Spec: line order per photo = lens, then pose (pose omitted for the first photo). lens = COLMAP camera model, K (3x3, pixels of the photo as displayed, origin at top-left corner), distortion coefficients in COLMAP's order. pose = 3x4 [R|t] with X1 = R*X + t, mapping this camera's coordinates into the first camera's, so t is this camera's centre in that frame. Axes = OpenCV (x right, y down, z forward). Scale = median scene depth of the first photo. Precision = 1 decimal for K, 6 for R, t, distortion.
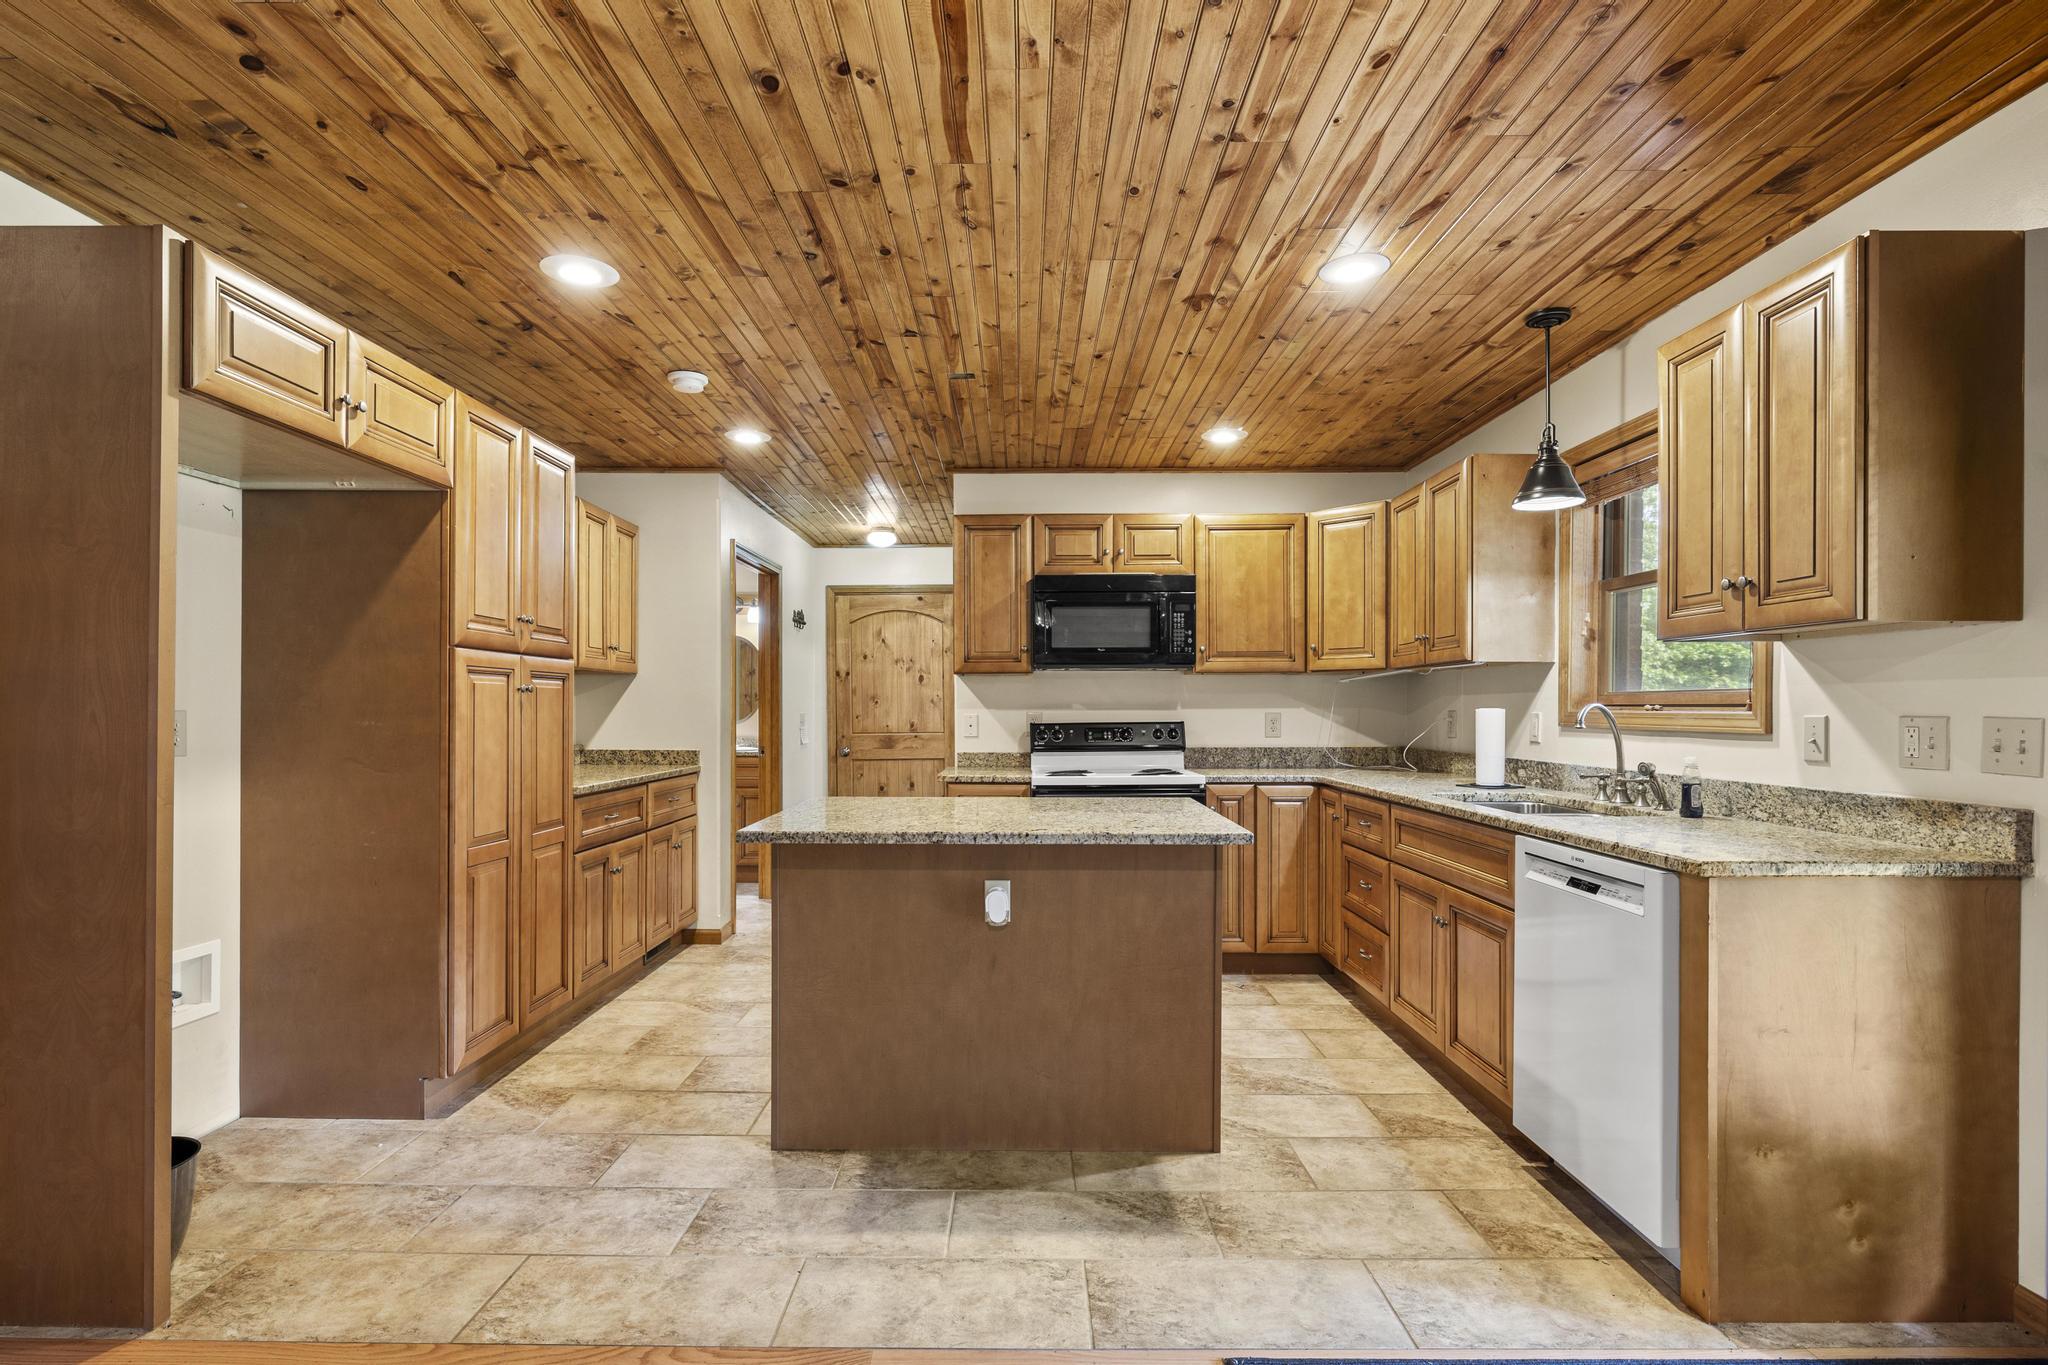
lens RADIAL K [[985.4, 0, 1021.5], [0, 985.4, 716.7], [0, 0, 1]] dist [-0.003519, 0.000532]
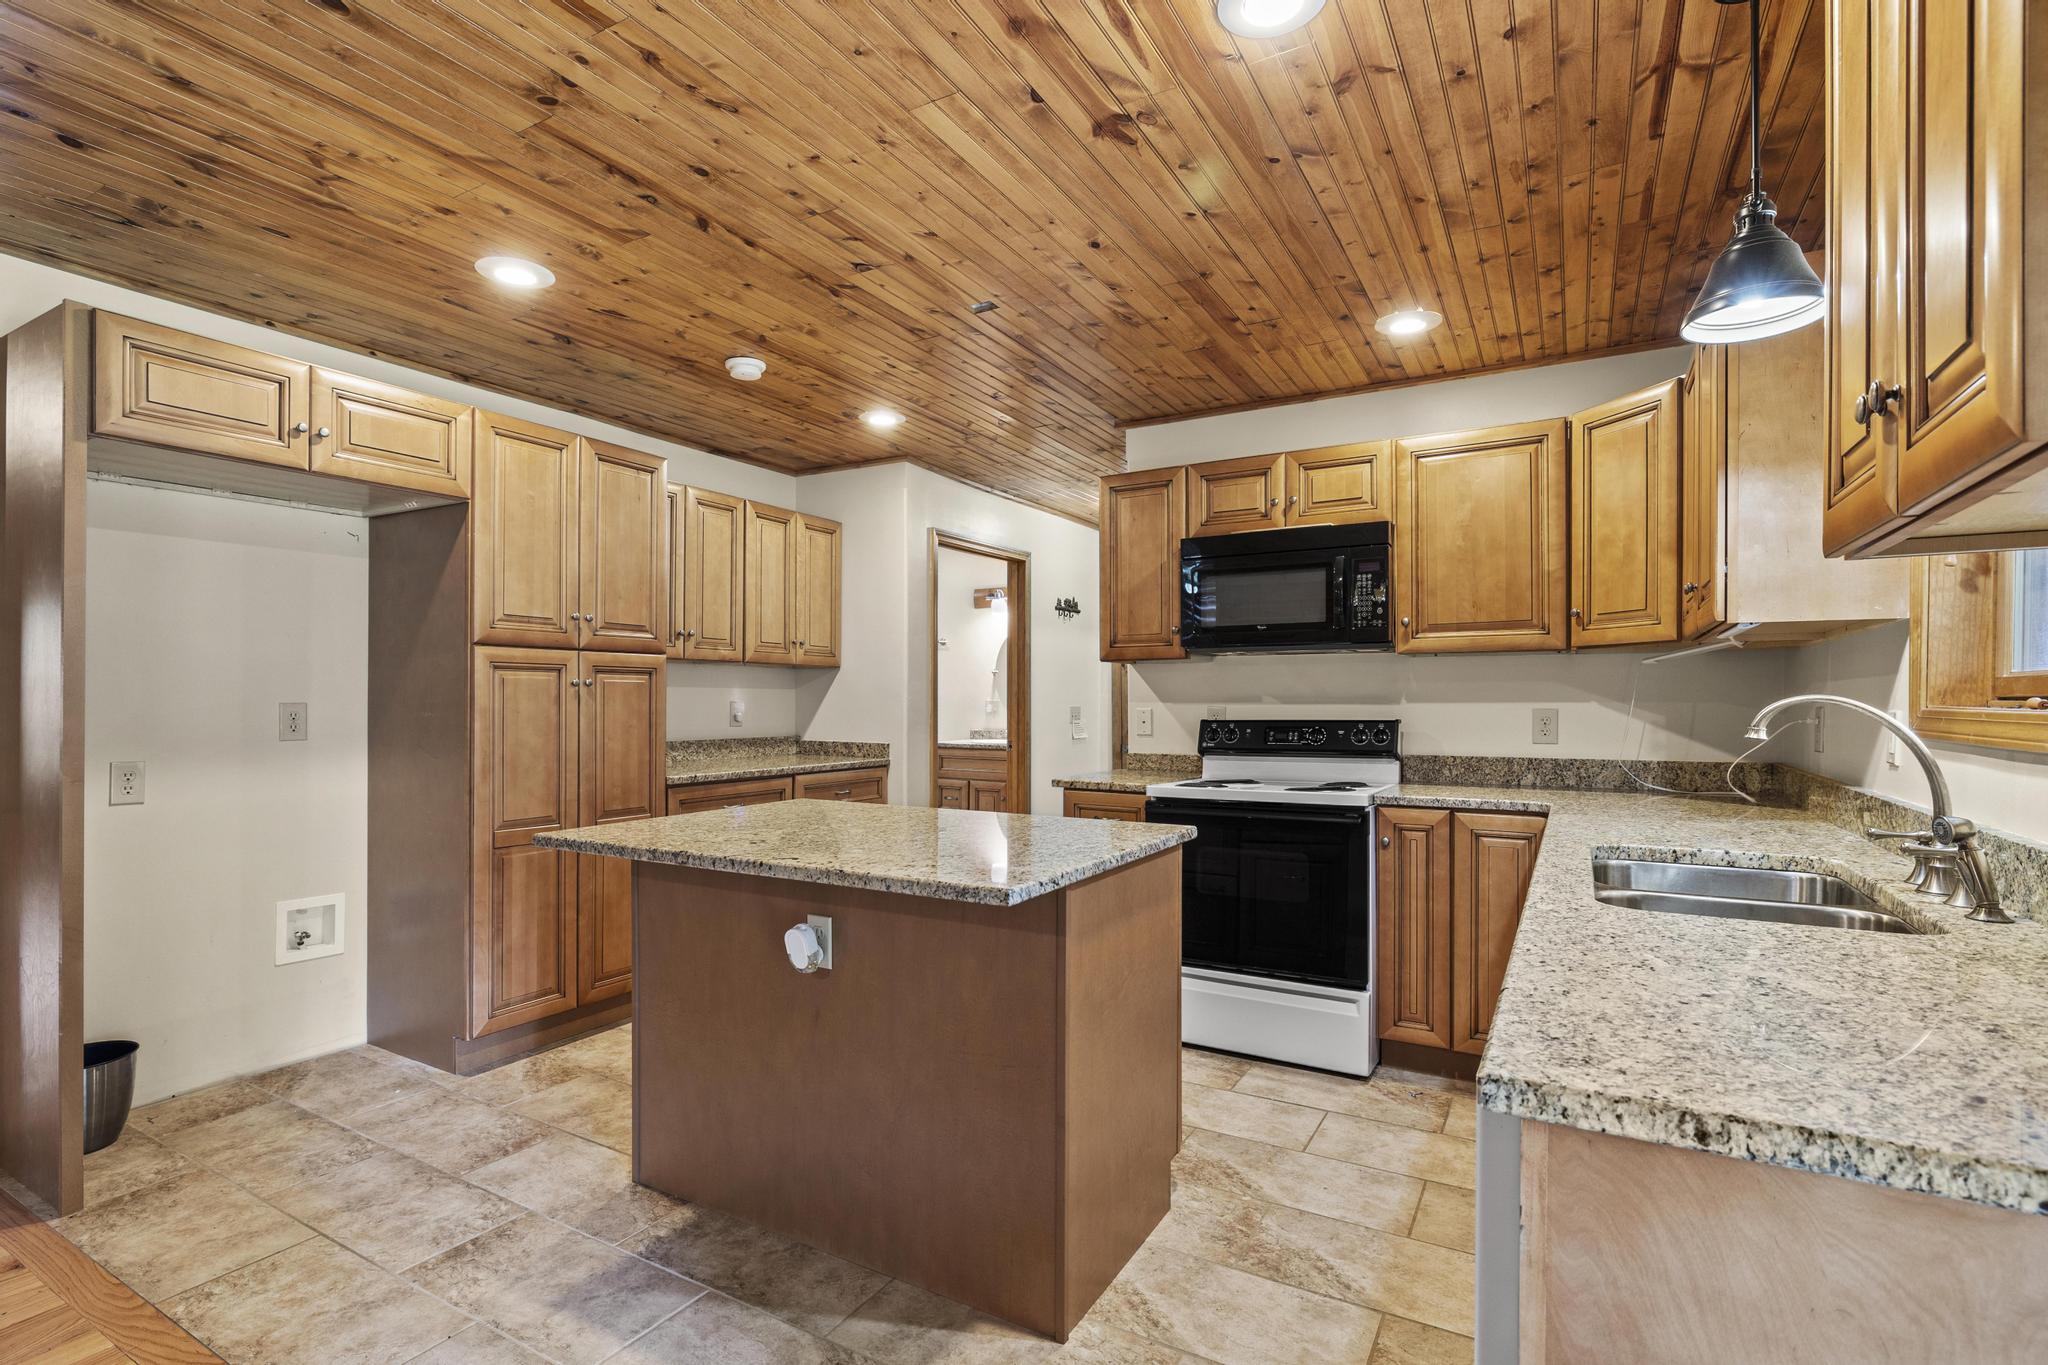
lens RADIAL K [[983.1, 0, 1018.1], [0, 983.1, 708.7], [0, 0, 1]] dist [-0.002145, -0.000103]
pose [[0.866097, 0.005130, -0.499850, 0.434569], [-0.005363, 0.999985, 0.000969, -0.004215], [0.499847, 0.001842, 0.866112, 0.323191]]
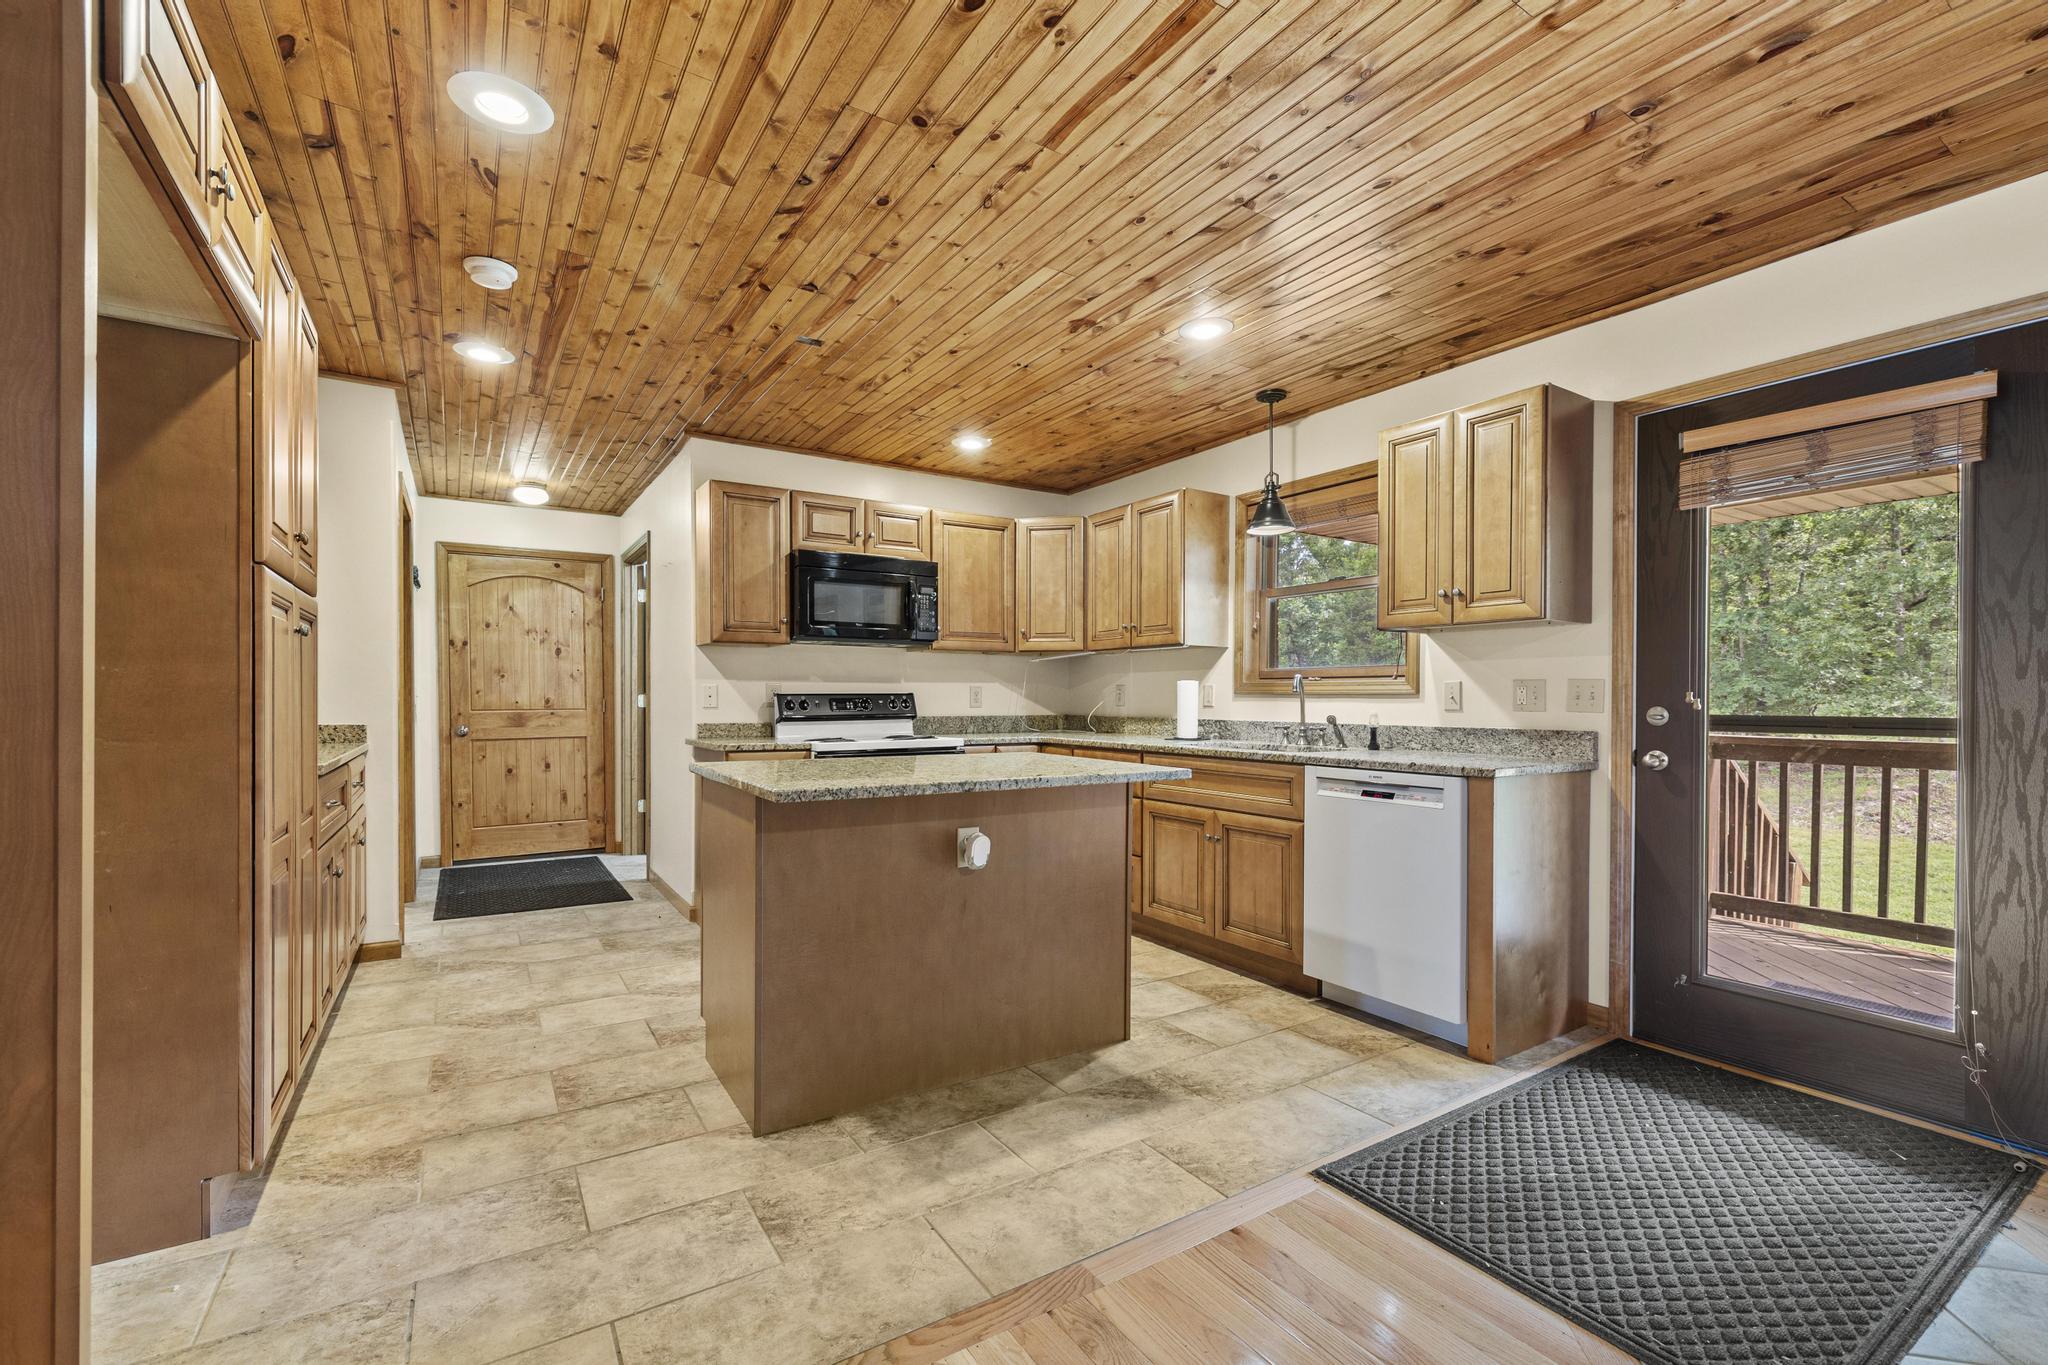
lens RADIAL K [[874.0, 0, 1022.6], [0, 874.0, 712.9], [0, 0, 1]] dist [0.000952, 0.000408]
pose [[0.839039, -0.005444, 0.544044, -0.410493], [0.000817, 0.999961, 0.008746, 0.028304], [-0.544071, -0.006894, 0.839011, 0.148289]]
